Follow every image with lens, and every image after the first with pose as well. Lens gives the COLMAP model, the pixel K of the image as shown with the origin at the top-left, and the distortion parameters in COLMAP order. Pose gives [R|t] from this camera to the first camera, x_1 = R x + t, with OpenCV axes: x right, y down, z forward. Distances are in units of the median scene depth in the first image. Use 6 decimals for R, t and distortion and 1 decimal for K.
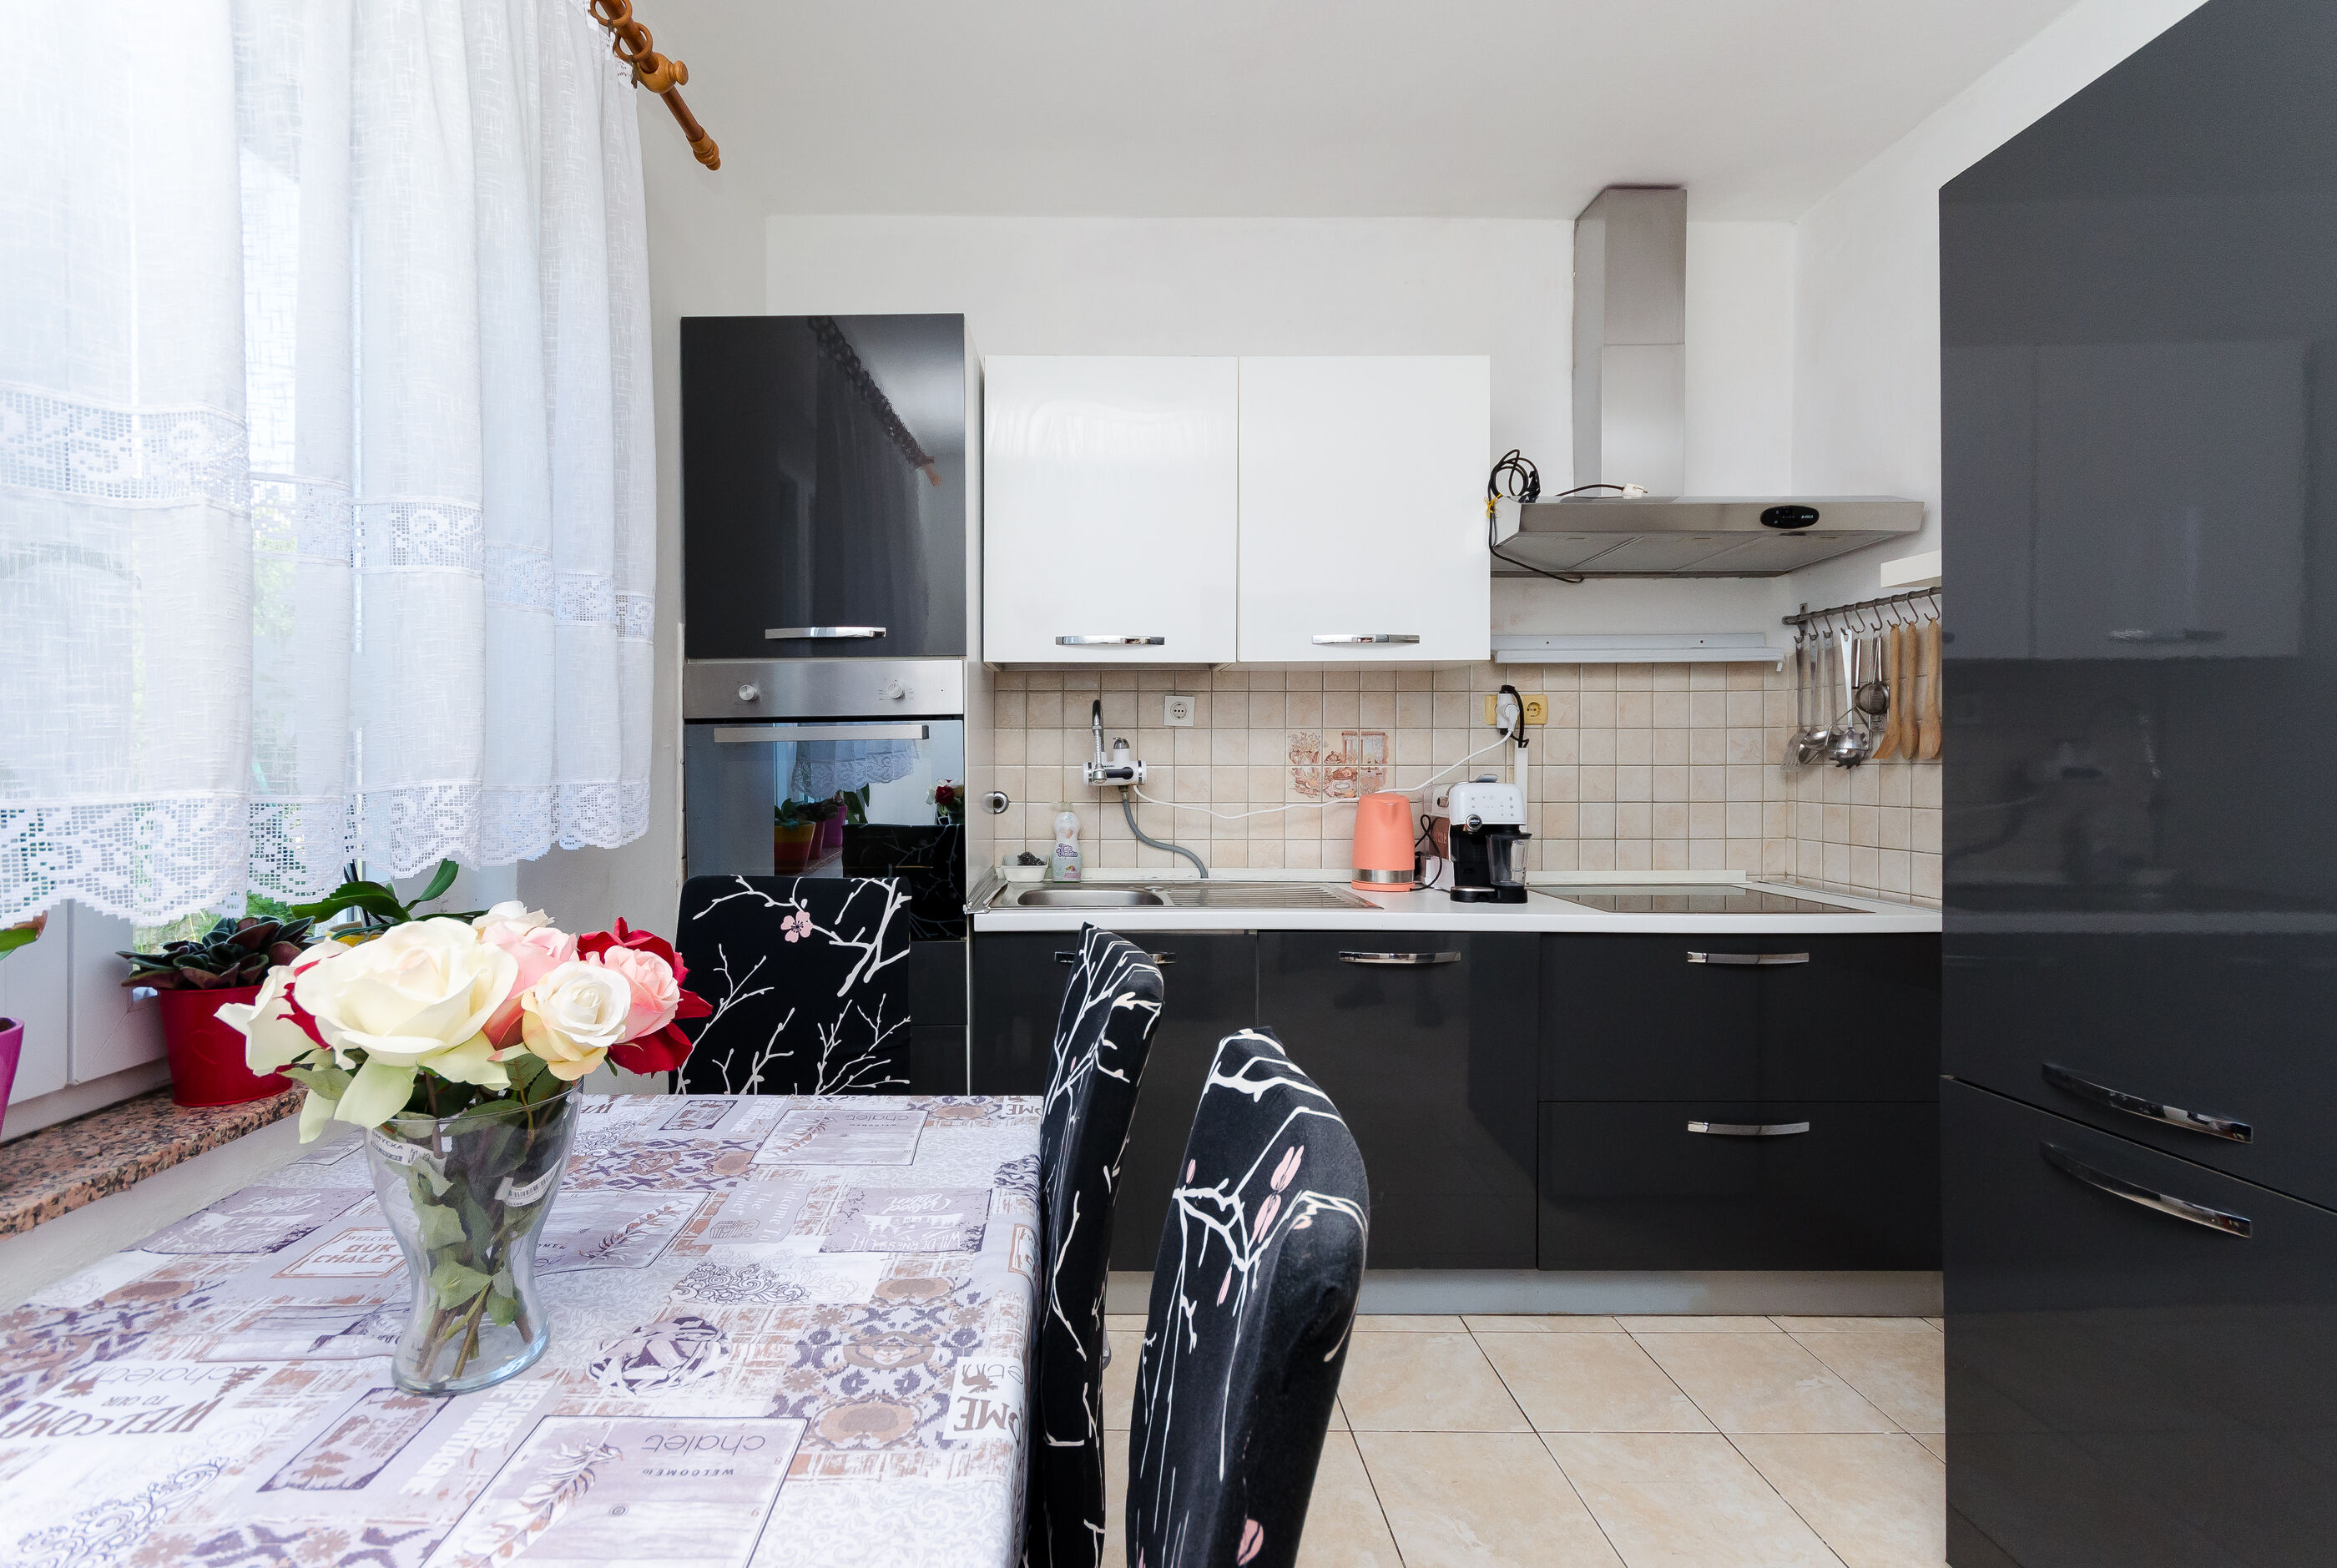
lens RADIAL K [[1052.9, 0, 1157.5], [0, 1052.9, 768.7], [0, 0, 1]] dist [0.005153, 0.000643]
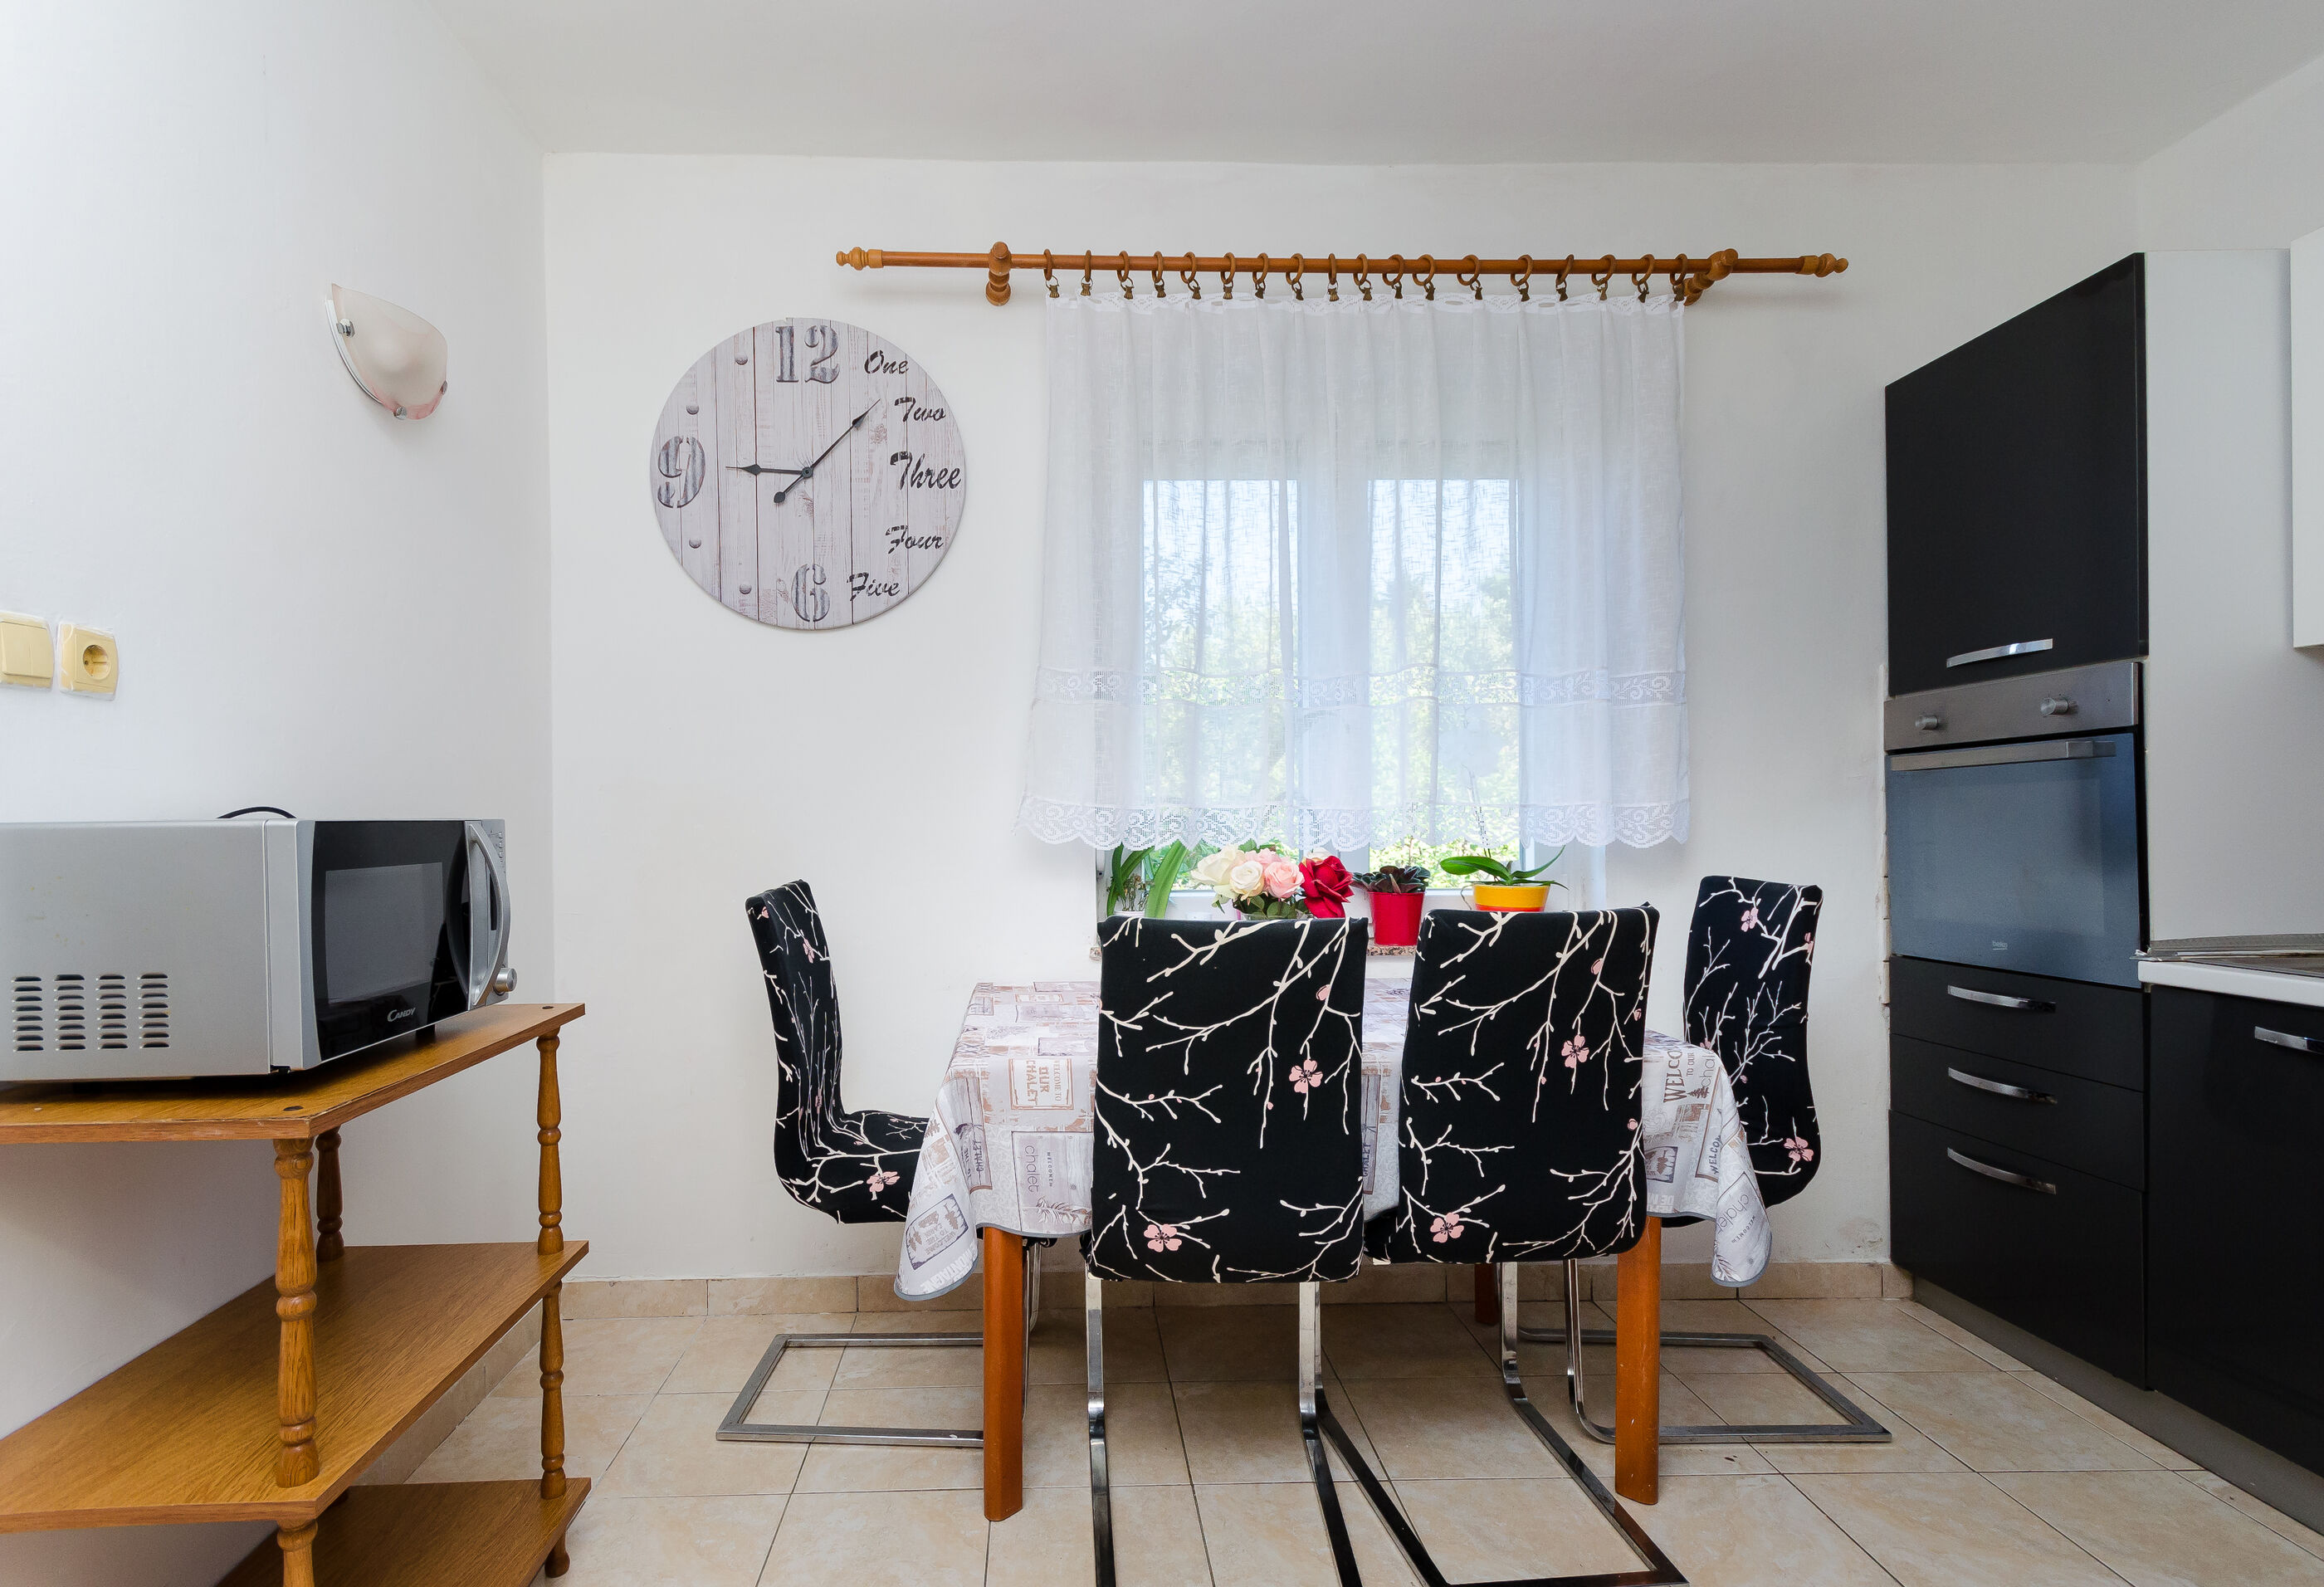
lens RADIAL K [[1139.0, 0, 1161.7], [0, 1139.0, 823.2], [0, 0, 1]] dist [0.000445, 0.000244]
pose [[0.088056, 0.003610, -0.996109, 0.566786], [0.005892, 0.999974, 0.004144, 0.016449], [0.996098, -0.006234, 0.088032, 0.118124]]
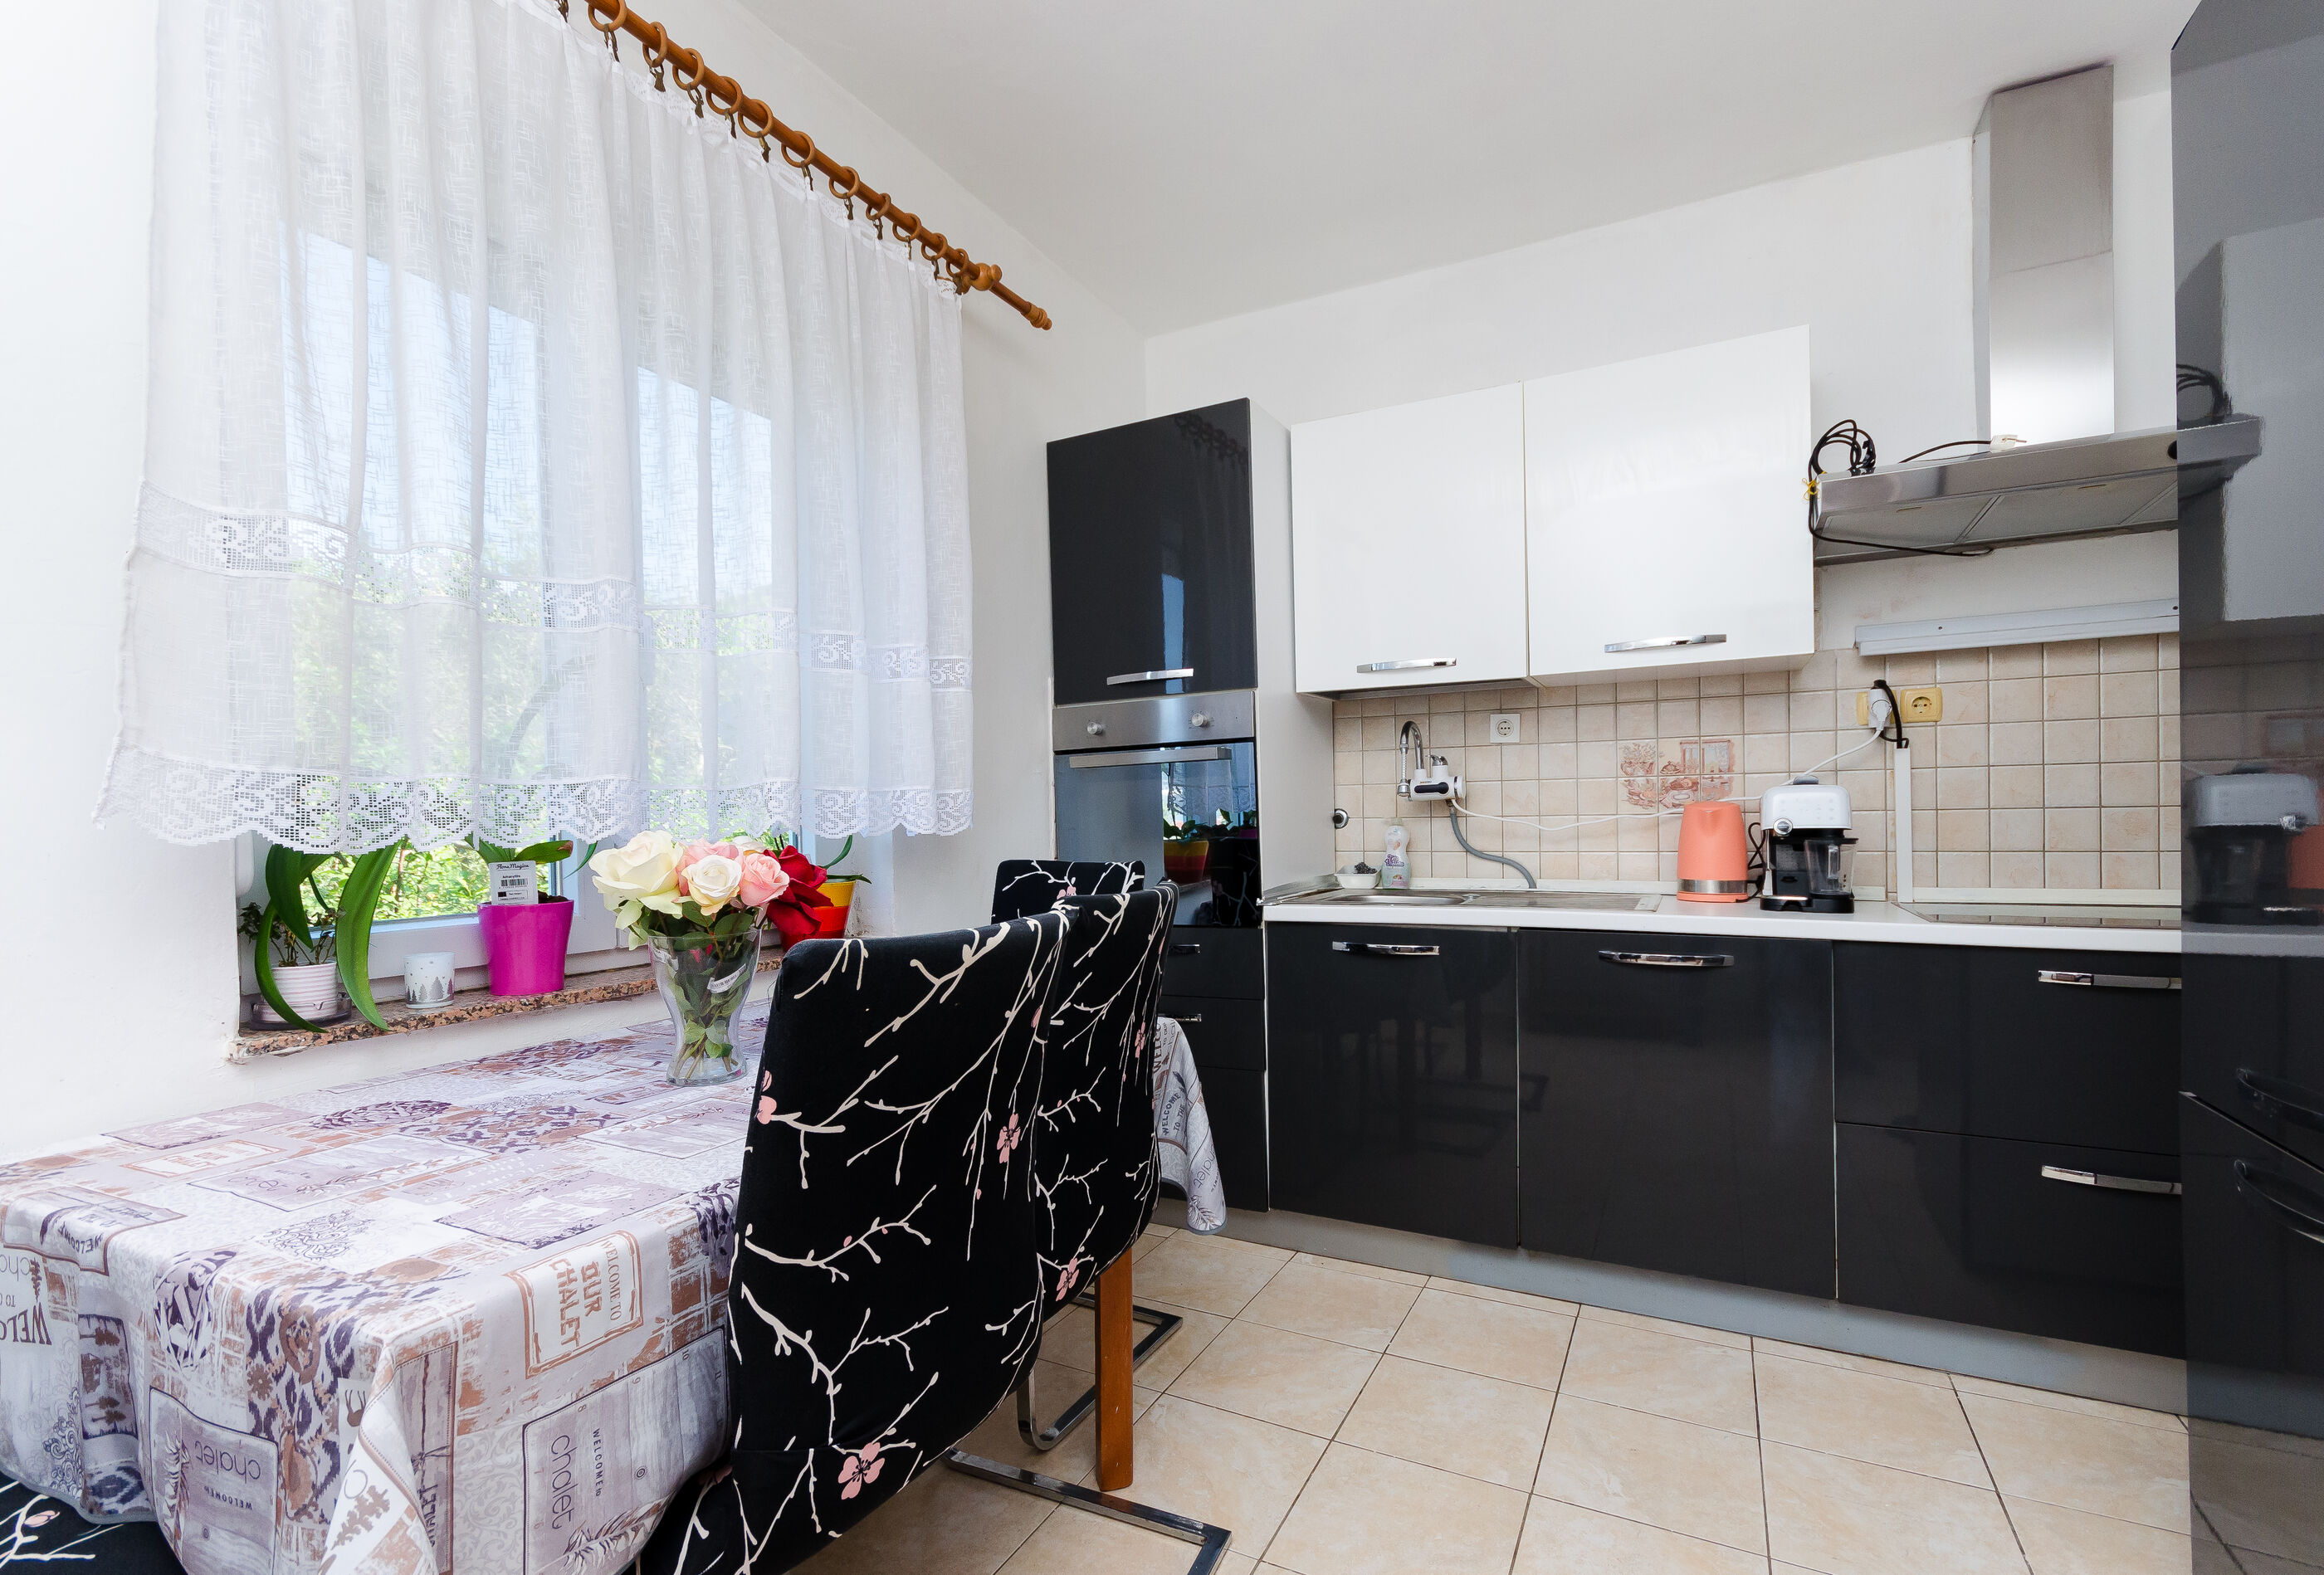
lens RADIAL K [[1043.5, 0, 1211.6], [0, 1043.5, 820.4], [0, 0, 1]] dist [0.005862, 0.000871]
pose [[0.898961, -0.015914, -0.437740, 0.243672], [0.019541, 0.999802, 0.003782, 0.031106], [0.437593, -0.011953, 0.899094, -0.063389]]
